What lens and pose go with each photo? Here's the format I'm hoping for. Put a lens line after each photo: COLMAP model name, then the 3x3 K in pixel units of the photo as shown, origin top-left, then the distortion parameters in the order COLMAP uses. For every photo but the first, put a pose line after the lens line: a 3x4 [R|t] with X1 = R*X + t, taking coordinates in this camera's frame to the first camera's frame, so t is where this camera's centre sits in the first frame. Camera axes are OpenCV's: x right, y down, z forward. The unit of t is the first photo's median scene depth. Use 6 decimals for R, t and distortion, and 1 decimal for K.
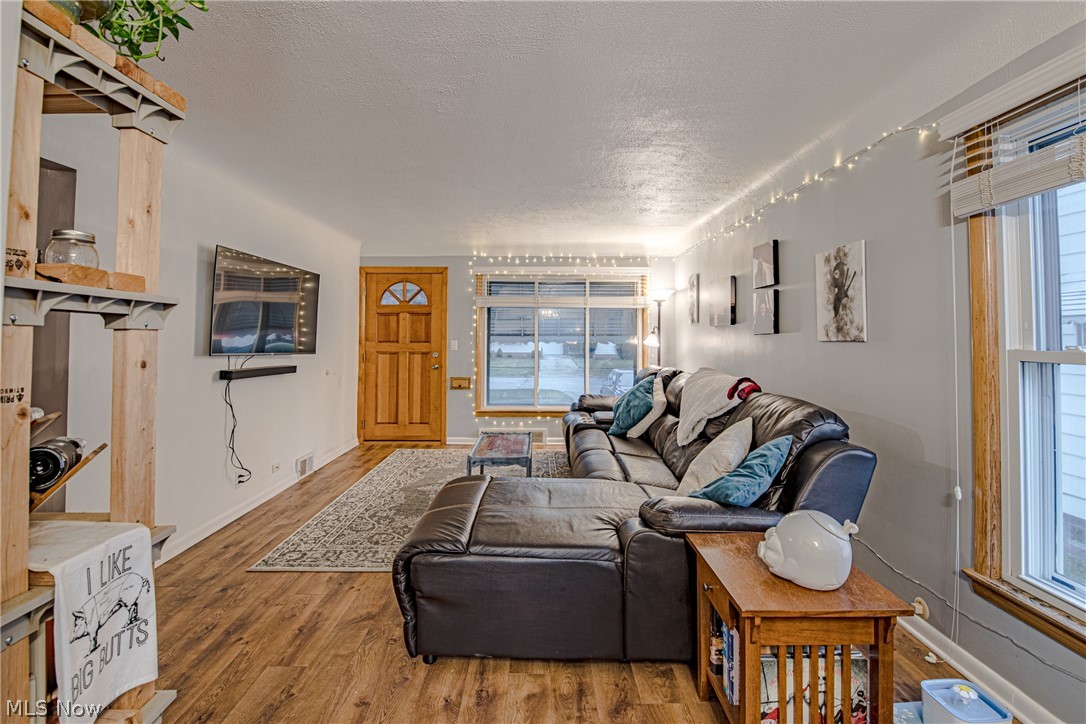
lens RADIAL K [[484.0, 0, 541.9], [0, 484.0, 322.2], [0, 0, 1]] dist [-0.014588, -0.000880]
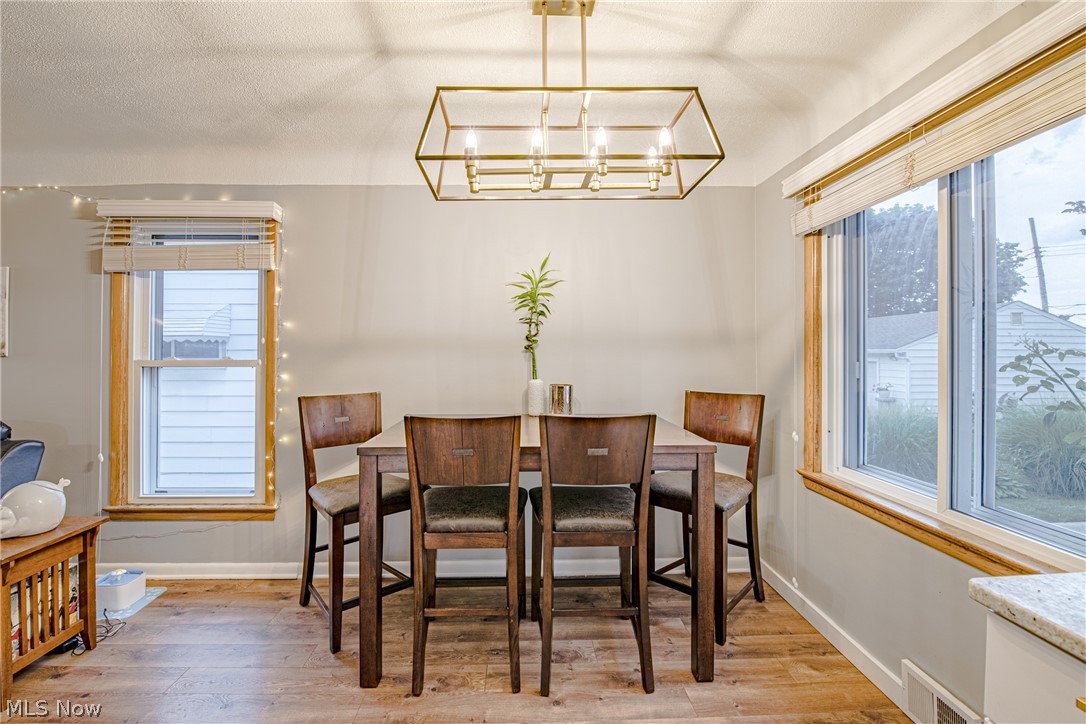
lens RADIAL K [[497.0, 0, 522.7], [0, 497.0, 349.5], [0, 0, 1]] dist [-0.019392, -0.000617]
pose [[-0.003246, 0.001731, 0.999993, -0.717381], [-0.029439, 0.999565, -0.001826, -0.013303], [-0.999561, -0.029445, -0.003194, -0.321012]]
